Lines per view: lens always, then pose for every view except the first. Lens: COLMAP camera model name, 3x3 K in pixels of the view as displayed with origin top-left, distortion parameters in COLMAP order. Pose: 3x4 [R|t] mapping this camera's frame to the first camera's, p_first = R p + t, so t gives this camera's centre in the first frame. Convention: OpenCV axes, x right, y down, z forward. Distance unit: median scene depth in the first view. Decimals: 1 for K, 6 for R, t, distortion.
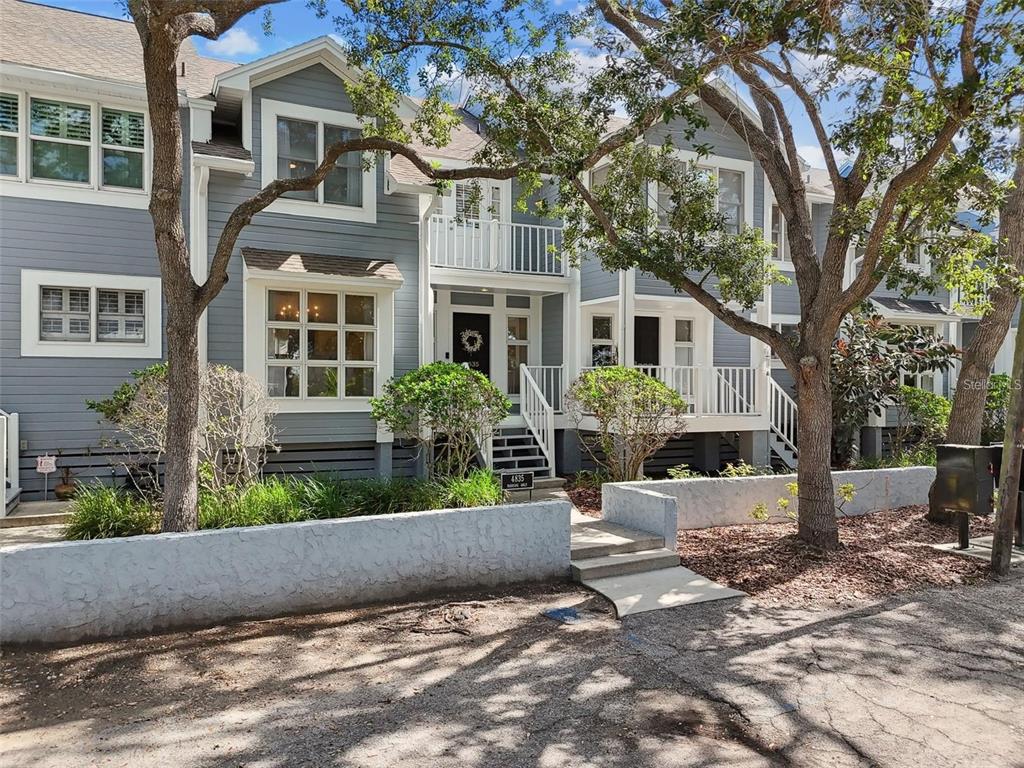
lens RADIAL K [[767.0, 0, 514.8], [0, 767.0, 384.0], [0, 0, 1]] dist [0.055999, -0.054064]
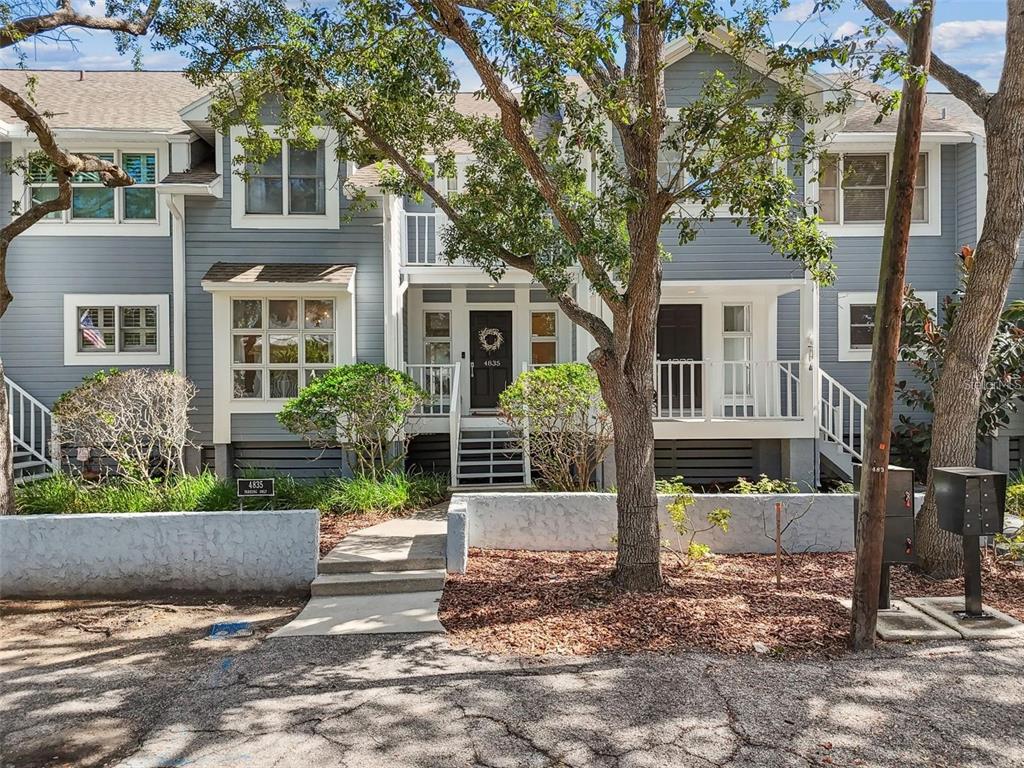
lens RADIAL K [[767.0, 0, 516.5], [0, 767.0, 386.9], [0, 0, 1]] dist [0.055999, -0.054064]
pose [[0.907444, -0.006604, -0.420121, 0.760116], [0.009928, 0.999934, 0.005726, -0.002535], [0.420056, -0.009367, 0.907450, 0.270183]]
